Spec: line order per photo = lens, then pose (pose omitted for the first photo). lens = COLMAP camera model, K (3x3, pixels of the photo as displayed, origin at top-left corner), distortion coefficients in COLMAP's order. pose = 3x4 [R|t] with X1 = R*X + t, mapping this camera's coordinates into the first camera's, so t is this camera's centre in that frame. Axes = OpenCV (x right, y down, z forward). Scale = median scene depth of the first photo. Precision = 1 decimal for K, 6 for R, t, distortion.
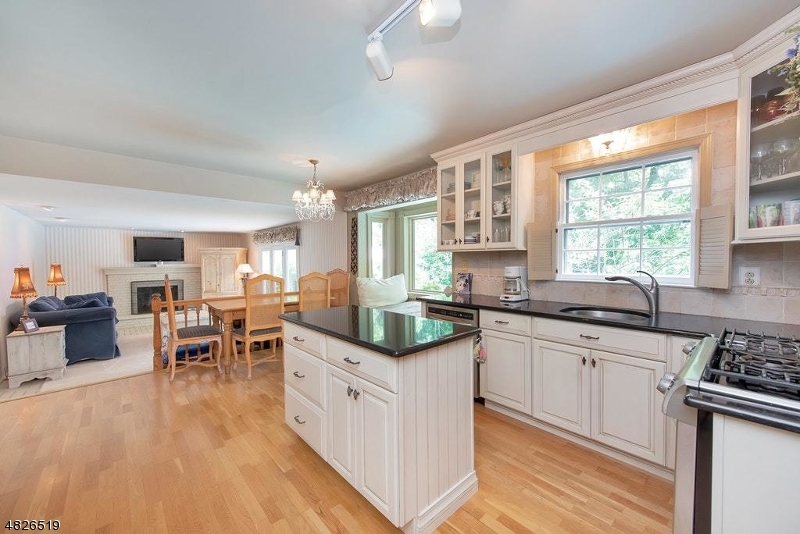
lens RADIAL K [[309.7, 0, 397.5], [0, 309.7, 267.5], [0, 0, 1]] dist [0.013484, 0.000017]
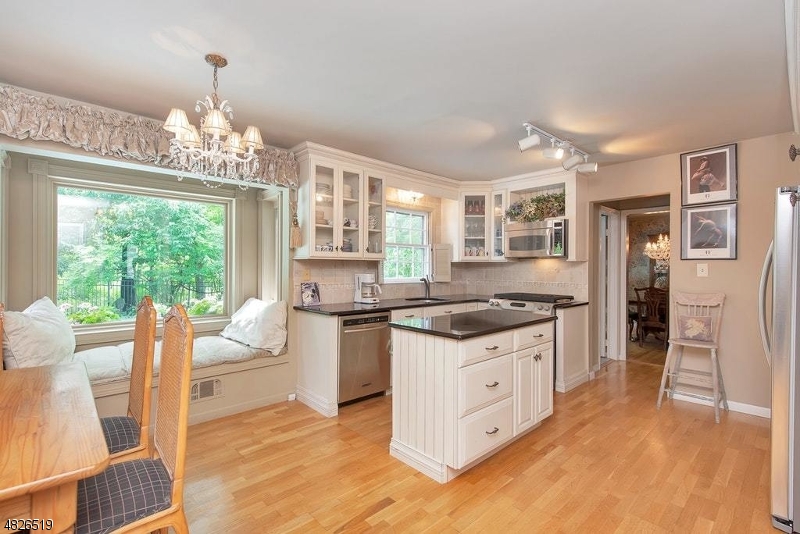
lens RADIAL K [[365.1, 0, 398.1], [0, 365.1, 265.6], [0, 0, 1]] dist [0.001633, -0.002203]
pose [[-0.002329, 0.010149, 0.999946, -1.253362], [0.022917, 0.999686, -0.010093, -0.021751], [-0.999735, 0.022893, -0.002560, 1.101380]]
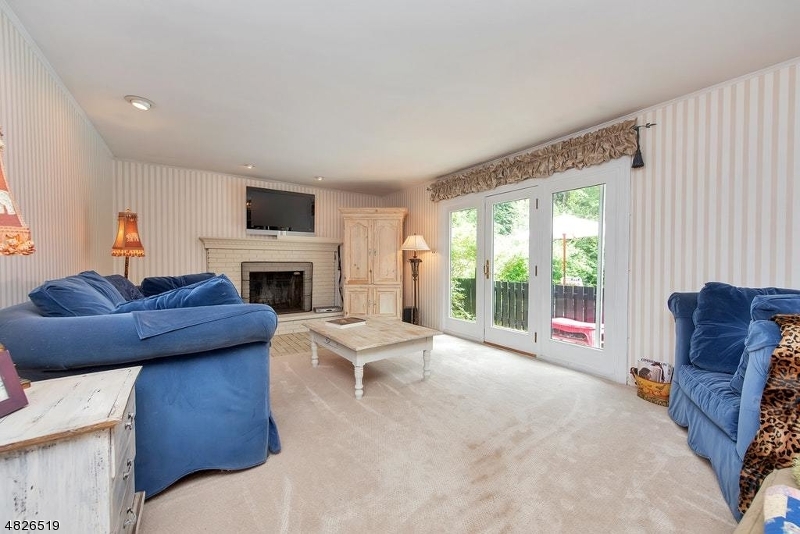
lens RADIAL K [[309.7, 0, 396.1], [0, 309.7, 267.1], [0, 0, 1]] dist [0.013484, 0.000017]
pose [[0.990284, 0.009372, -0.138745, -0.447134], [-0.010343, 0.999927, -0.006277, 0.052097], [0.138676, 0.007651, 0.990308, 0.425728]]
